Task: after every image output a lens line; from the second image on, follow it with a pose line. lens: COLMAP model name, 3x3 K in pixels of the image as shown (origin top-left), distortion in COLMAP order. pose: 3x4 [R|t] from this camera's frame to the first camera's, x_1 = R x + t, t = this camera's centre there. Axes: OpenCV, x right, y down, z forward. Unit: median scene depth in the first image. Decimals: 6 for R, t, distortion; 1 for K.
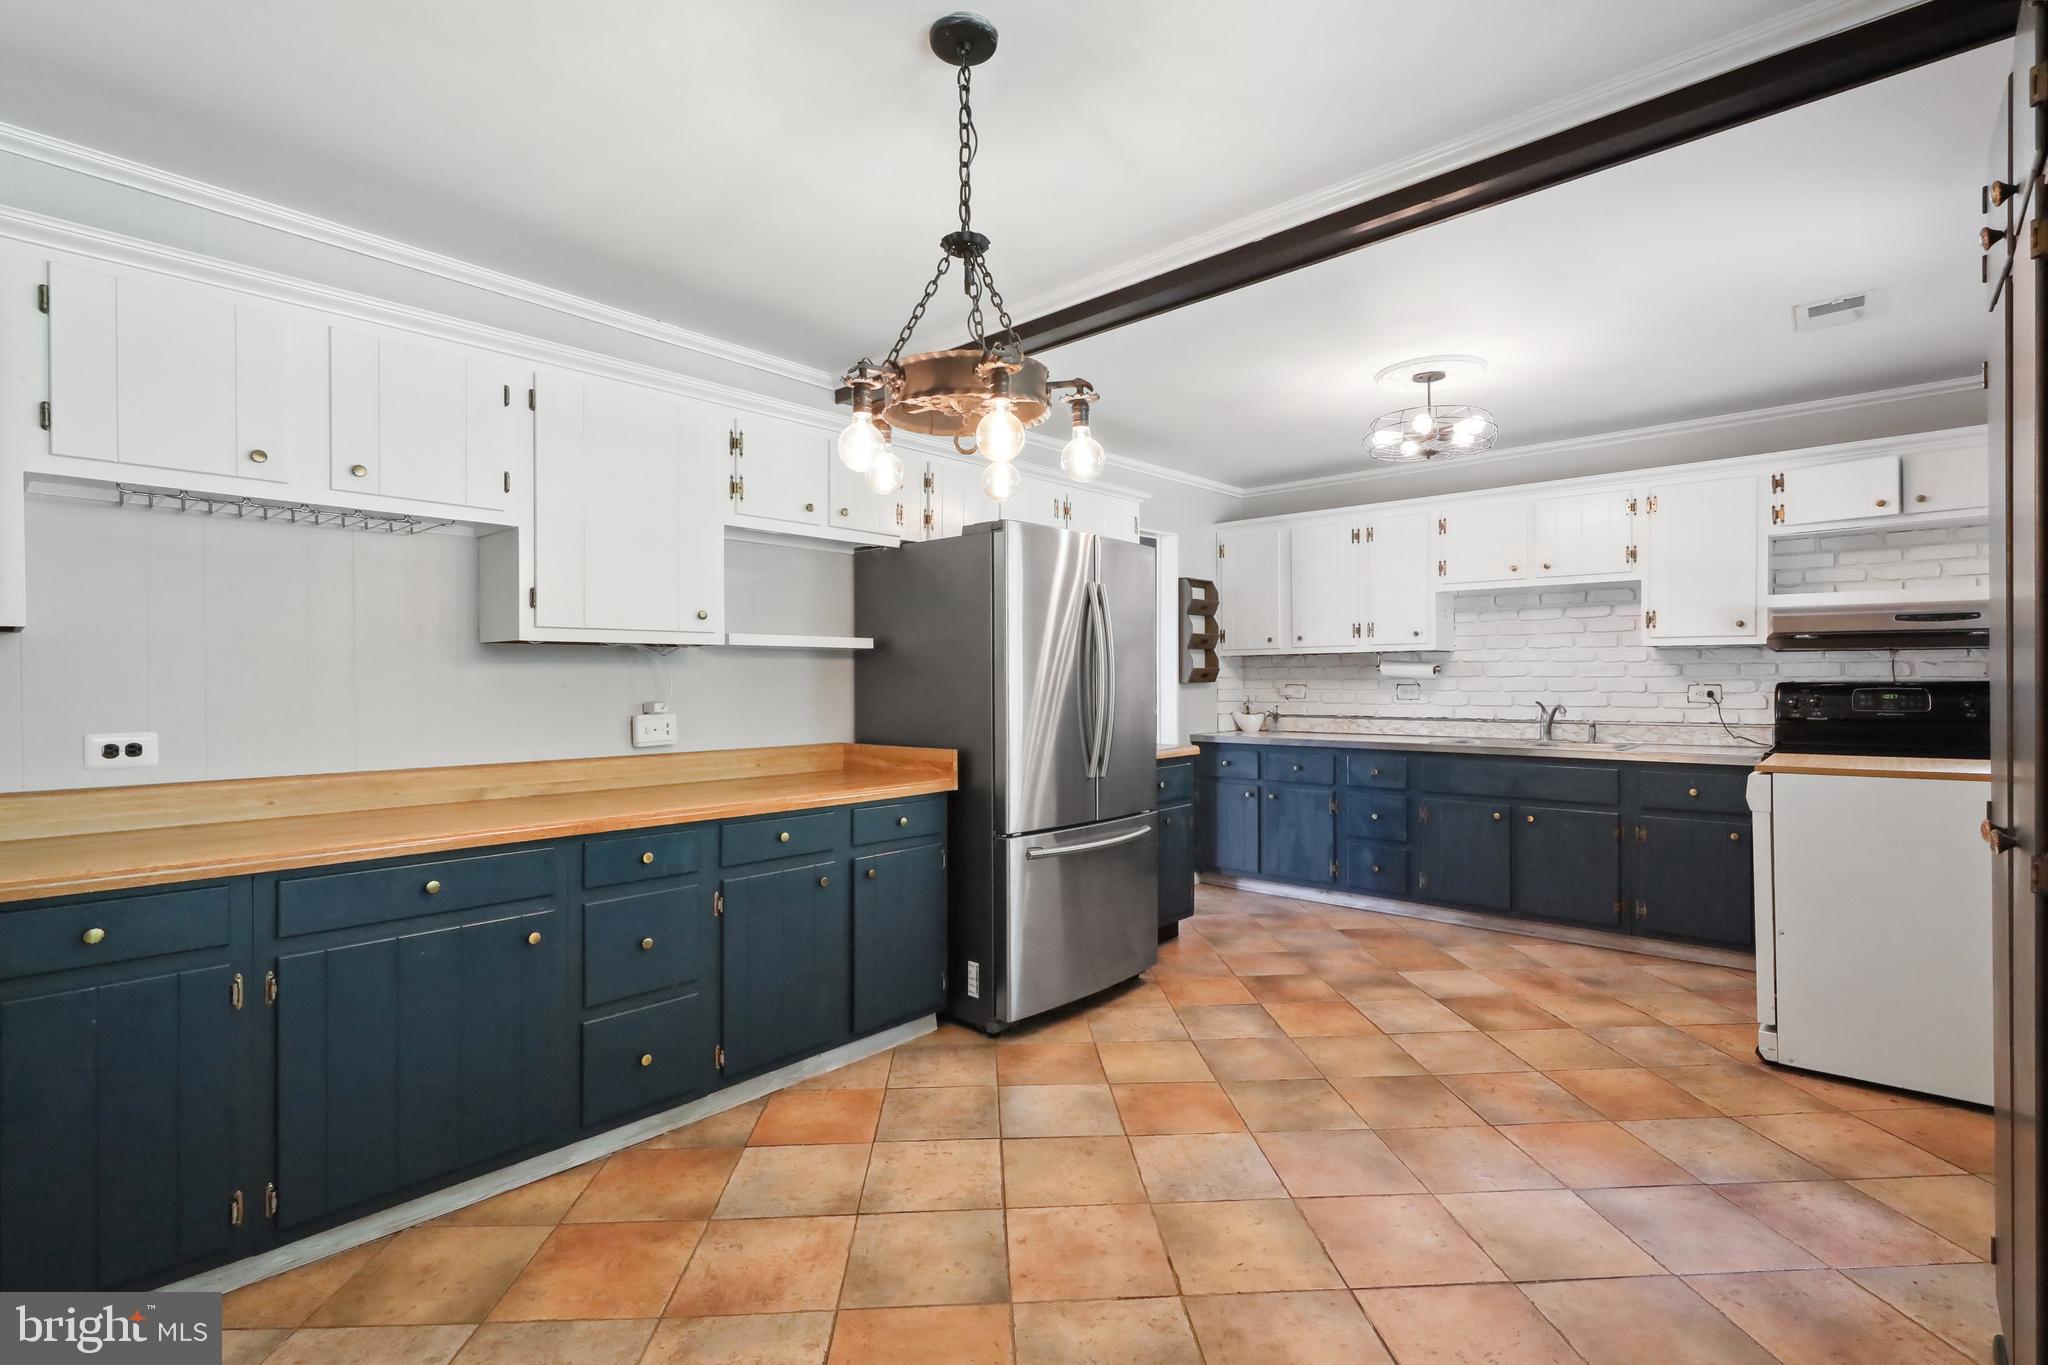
lens RADIAL K [[930.9, 0, 1025.5], [0, 930.9, 682.1], [0, 0, 1]] dist [-0.004824, 0.002947]
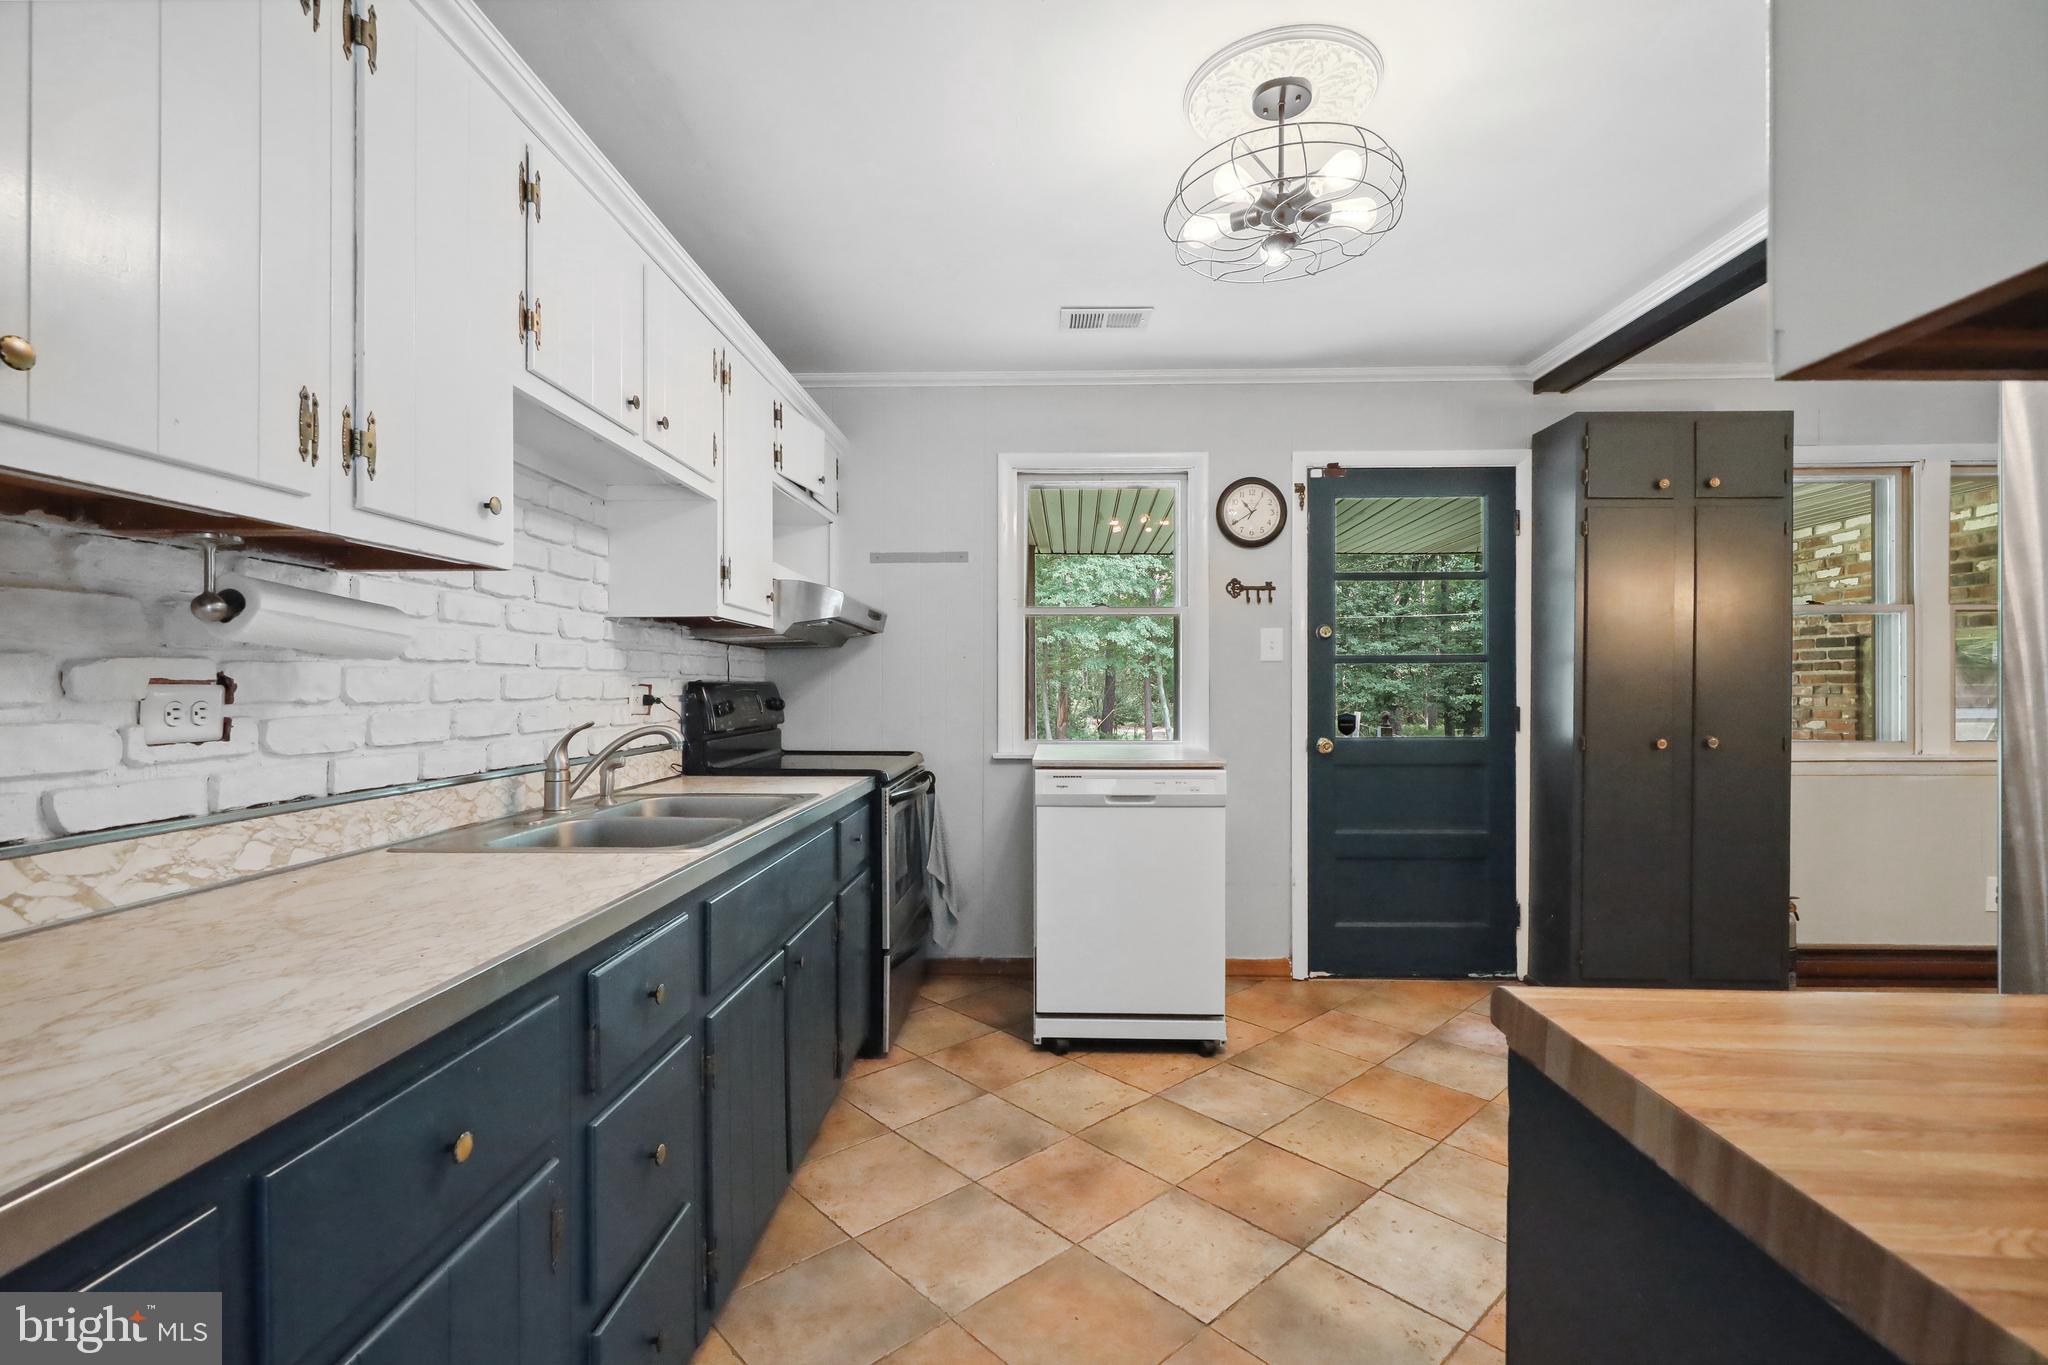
lens RADIAL K [[930.9, 0, 1015.5], [0, 930.9, 687.2], [0, 0, 1]] dist [-0.004824, 0.002947]
pose [[-0.648760, -0.000332, 0.760993, 0.129038], [-0.001420, 0.999999, -0.000774, 0.005968], [-0.760991, -0.001583, -0.648760, 1.472278]]
